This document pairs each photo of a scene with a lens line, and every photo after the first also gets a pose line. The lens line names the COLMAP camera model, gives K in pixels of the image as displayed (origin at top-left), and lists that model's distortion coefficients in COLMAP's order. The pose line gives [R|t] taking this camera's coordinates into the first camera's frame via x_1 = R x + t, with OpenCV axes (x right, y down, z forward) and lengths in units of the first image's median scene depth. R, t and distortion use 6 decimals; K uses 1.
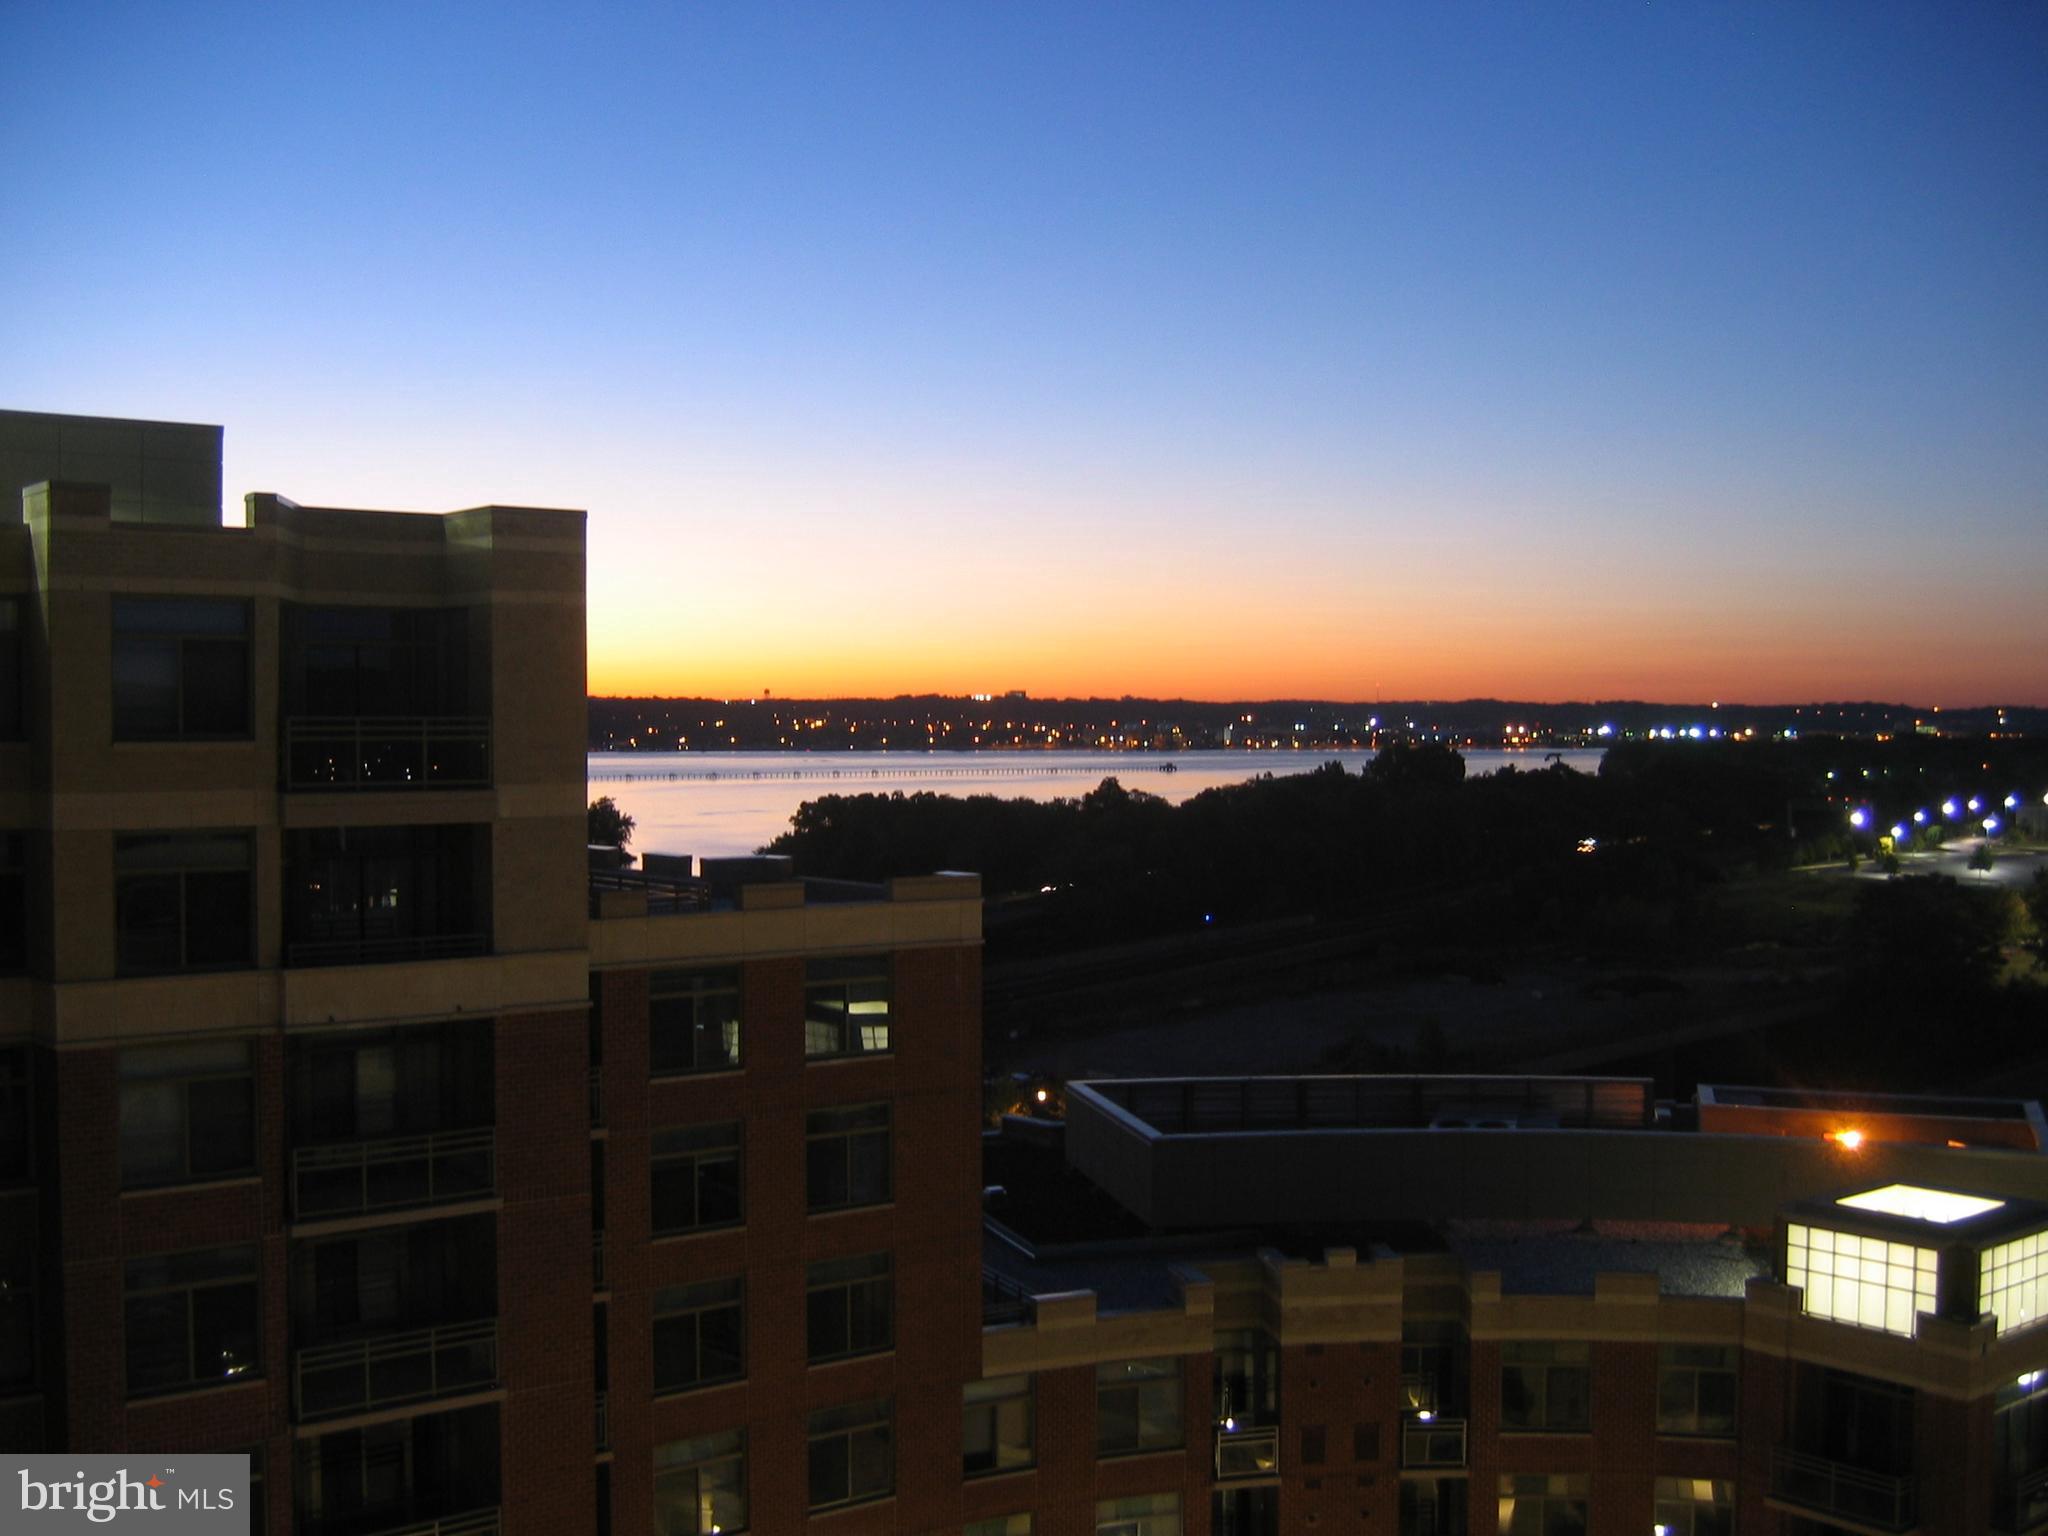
lens RADIAL K [[2360.3, 0, 1025.9], [0, 2360.3, 762.6], [0, 0, 1]] dist [-0.122287, 0.000000]
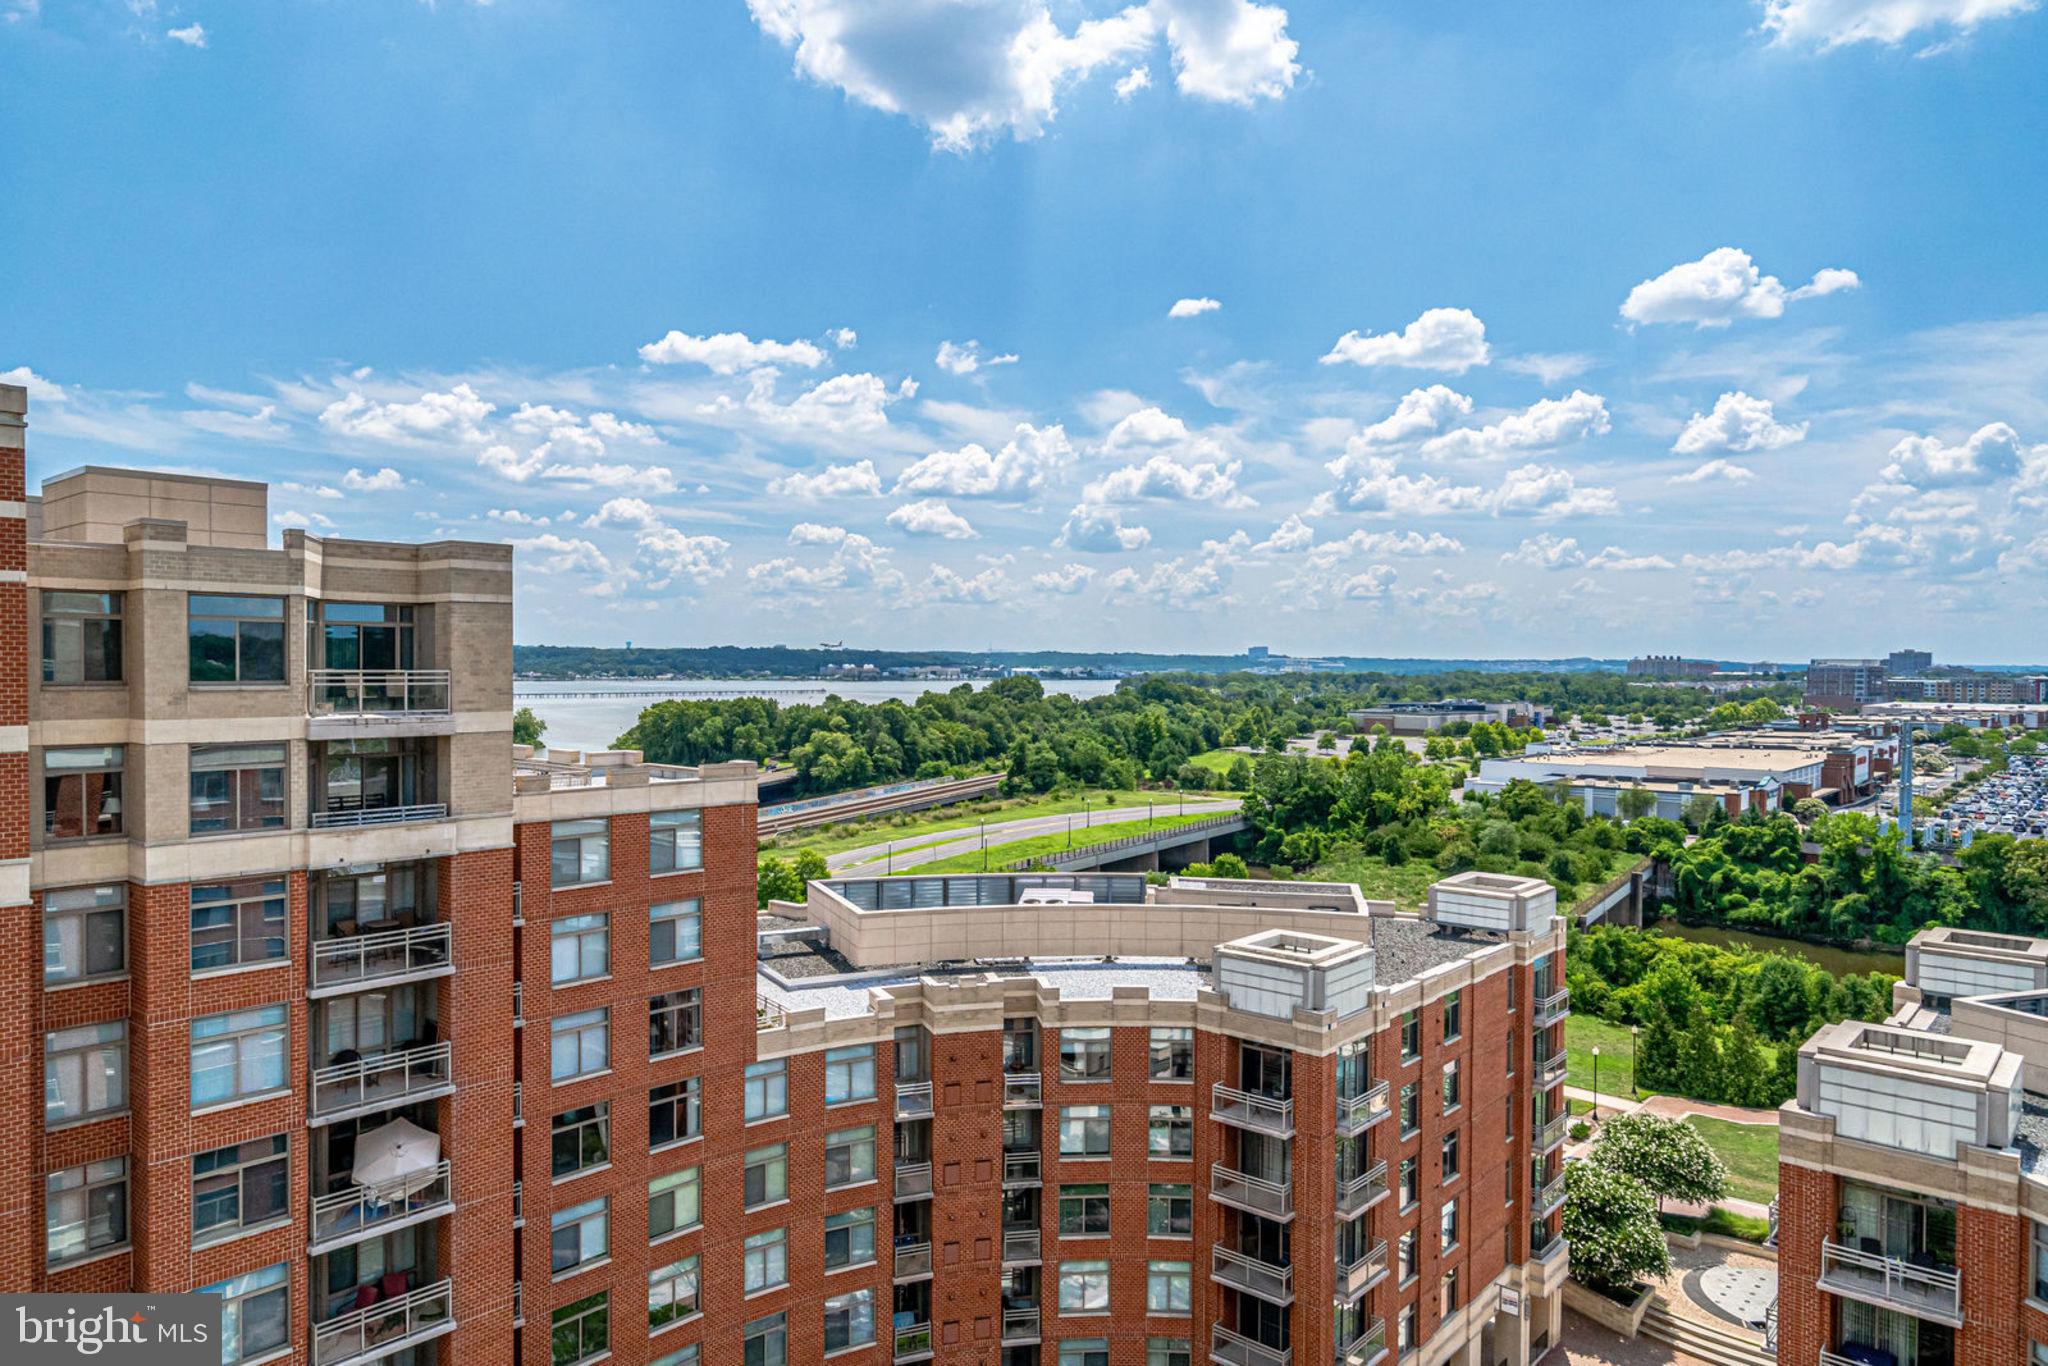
lens RADIAL K [[1361.1, 0, 1025.9], [0, 1361.1, 684.5], [0, 0, 1]] dist [0.007895, -0.002183]
pose [[0.984696, 0.004447, 0.174222, 0.000041], [-0.004160, 0.999989, -0.002009, -0.008792], [-0.174229, 0.001253, 0.984704, -0.000449]]
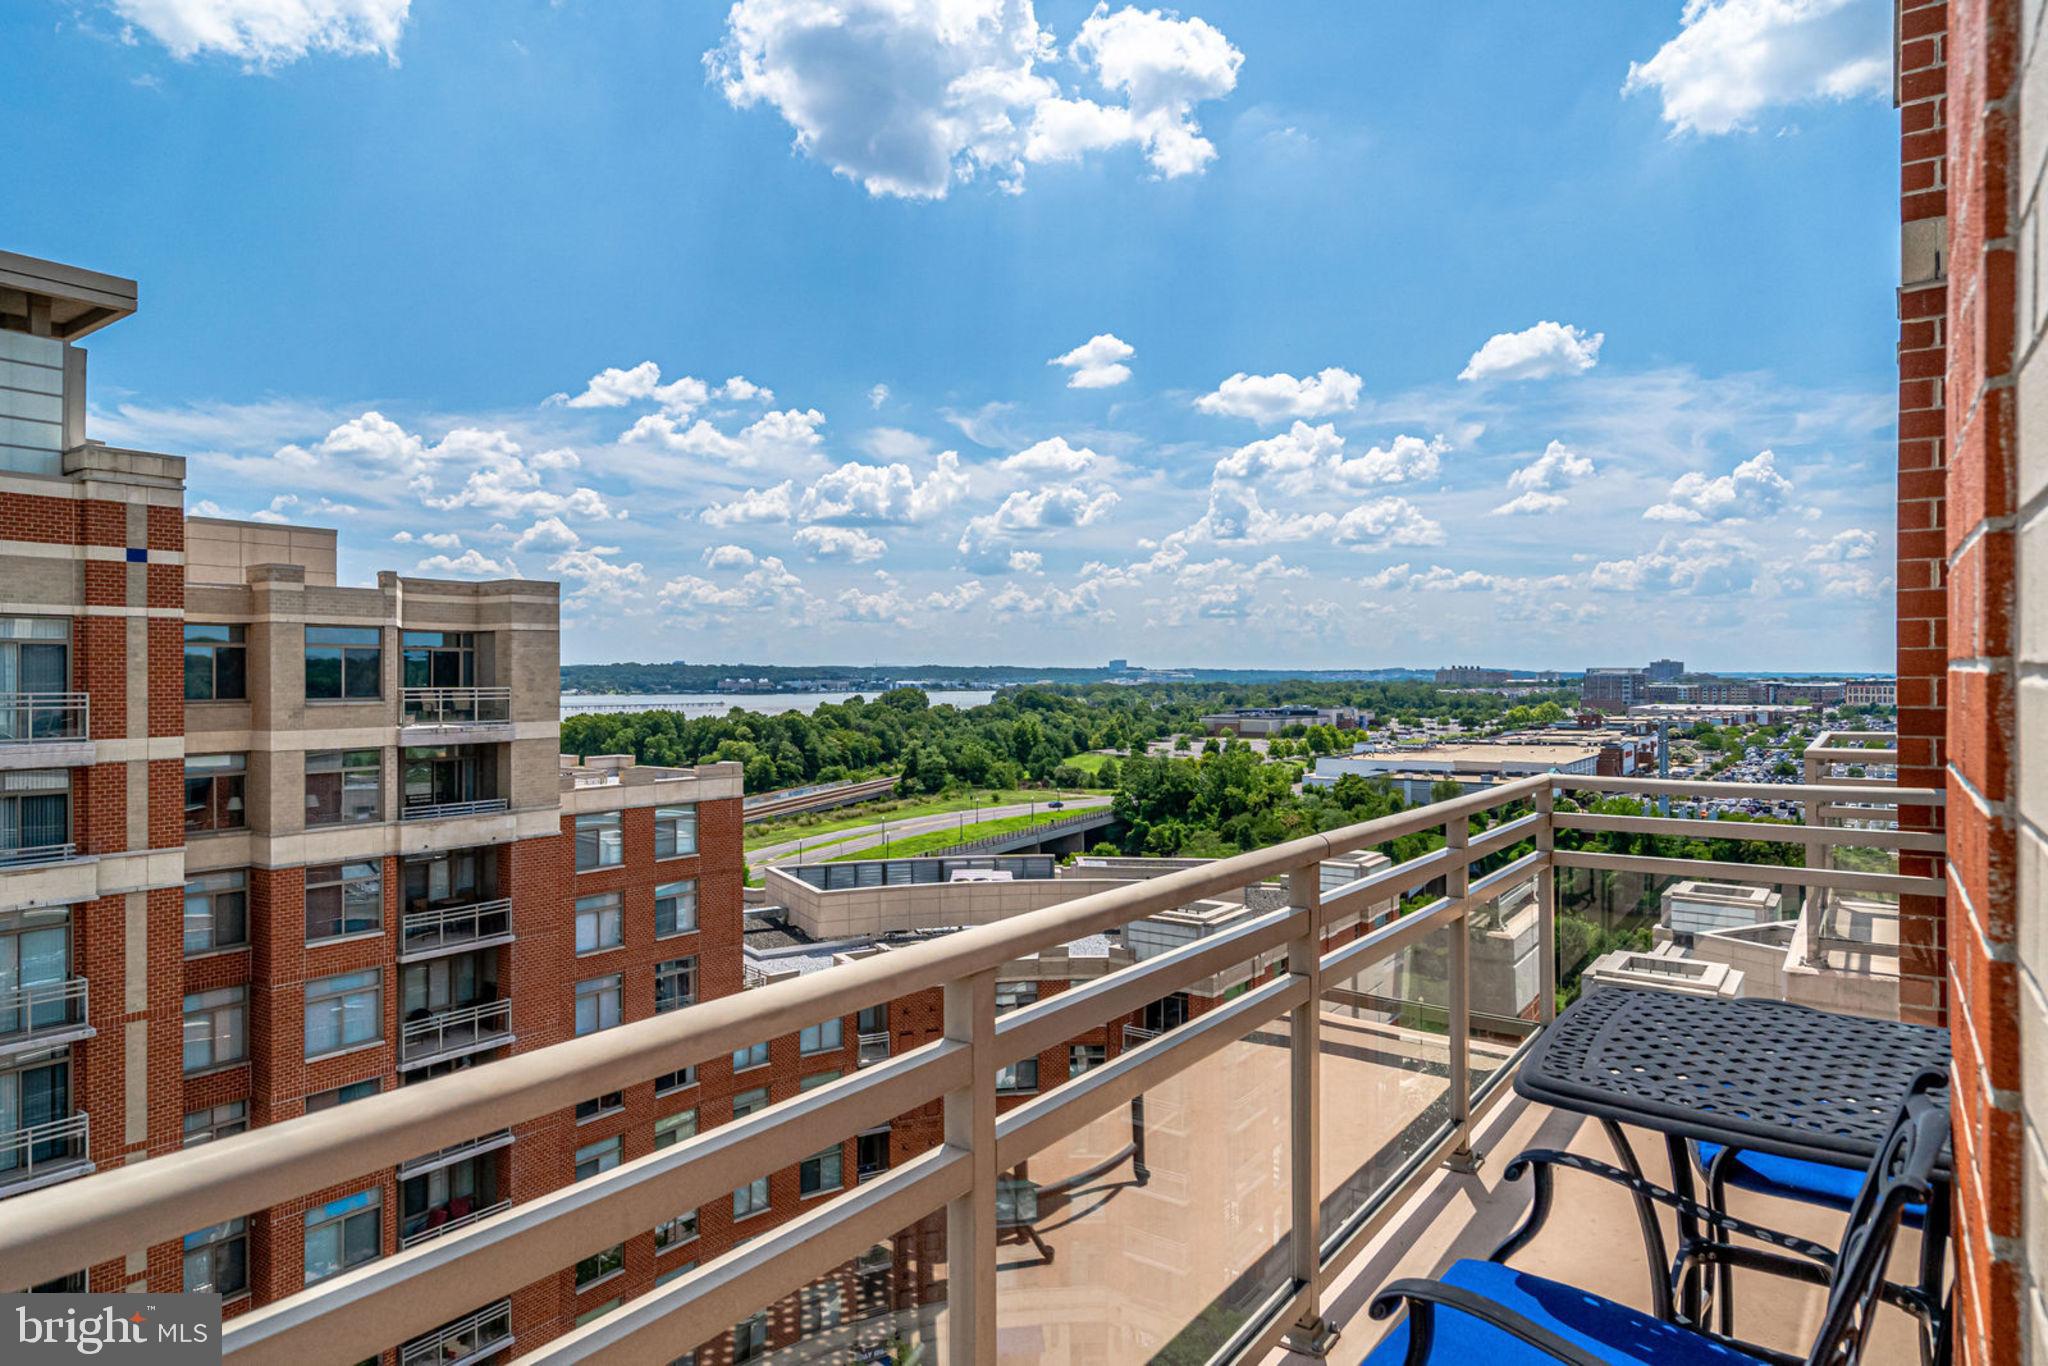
lens RADIAL K [[1242.0, 0, 1036.6], [0, 1242.0, 671.5], [0, 0, 1]] dist [0.004224, 0.001359]
pose [[0.960934, 0.000970, 0.276776, -0.093163], [0.005068, 0.999765, -0.021101, -0.008065], [-0.276731, 0.021679, 0.960703, -0.112898]]
